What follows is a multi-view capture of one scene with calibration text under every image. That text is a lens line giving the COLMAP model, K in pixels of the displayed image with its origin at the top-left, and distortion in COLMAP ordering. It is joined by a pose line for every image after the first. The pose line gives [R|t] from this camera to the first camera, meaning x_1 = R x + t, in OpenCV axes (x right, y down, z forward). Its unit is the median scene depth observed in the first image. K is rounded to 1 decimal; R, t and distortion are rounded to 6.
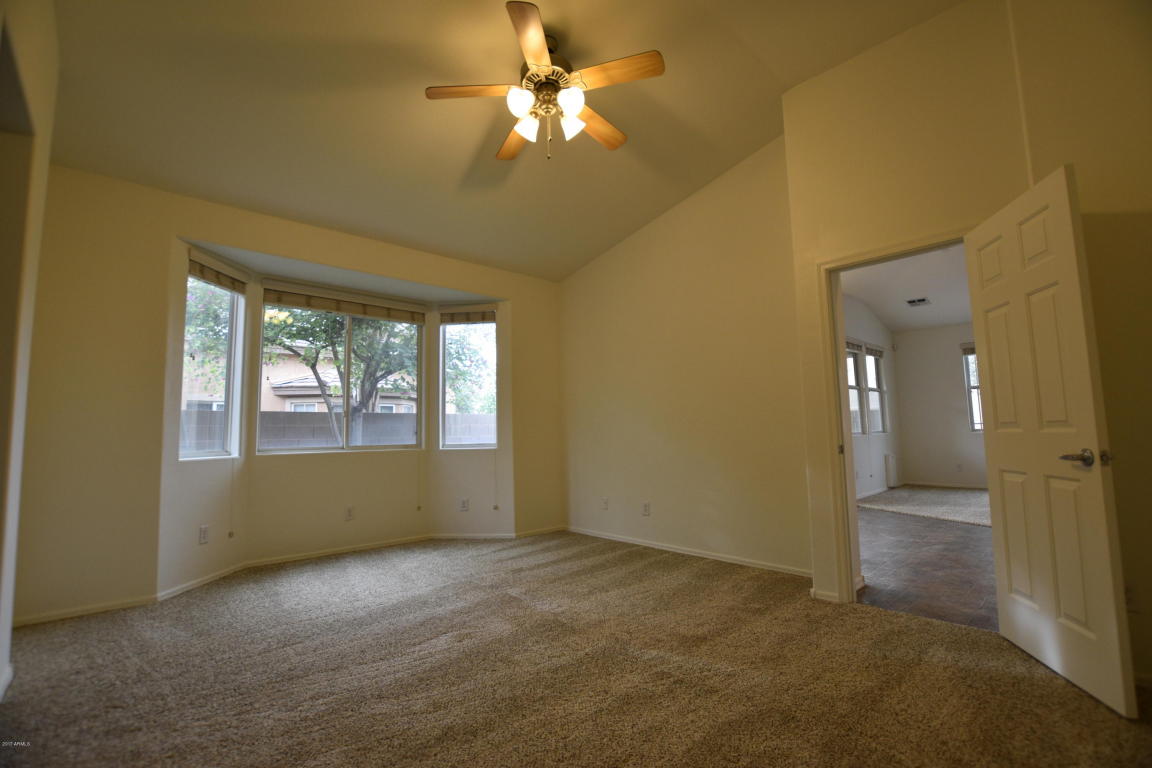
lens RADIAL K [[510.2, 0, 576.8], [0, 510.2, 385.3], [0, 0, 1]] dist [-0.030889, 0.000968]
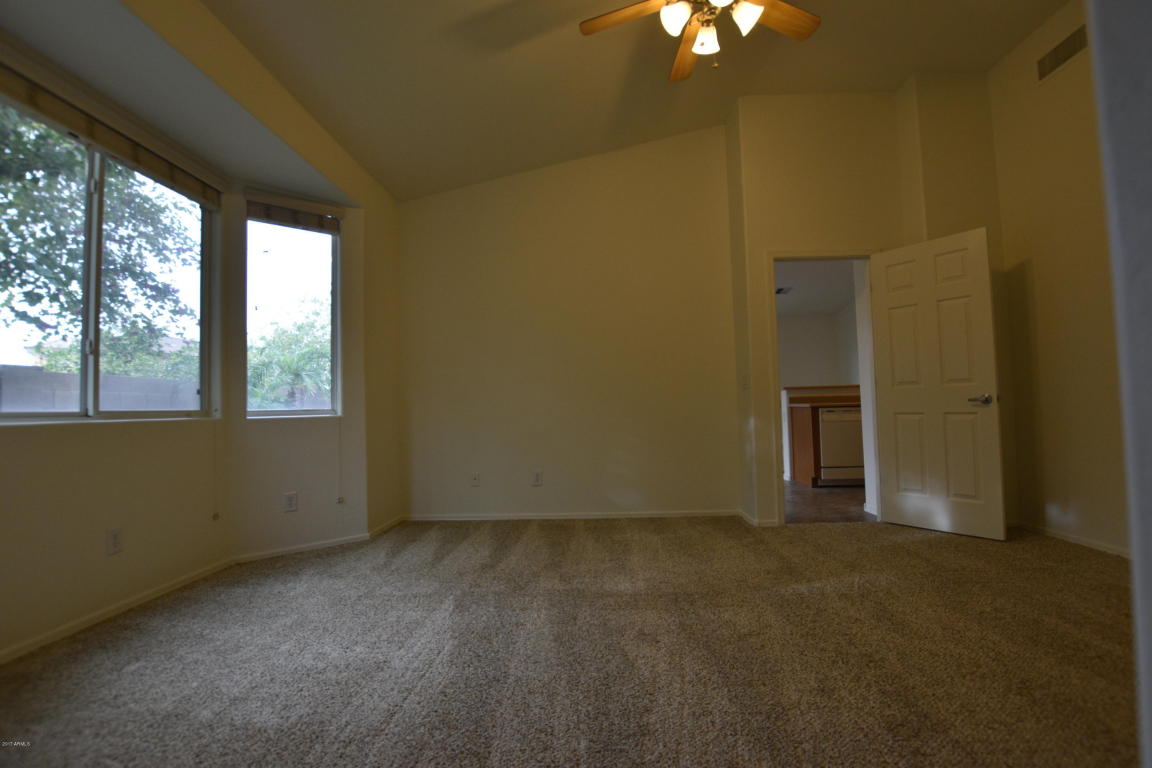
lens RADIAL K [[526.6, 0, 576.0], [0, 526.6, 384.0], [0, 0, 1]] dist [-0.030910, 0.000249]
pose [[0.692818, 0.033038, 0.720355, -0.766452], [-0.056383, 0.998374, 0.008439, 0.095670], [-0.718904, -0.046463, 0.693554, 0.469935]]
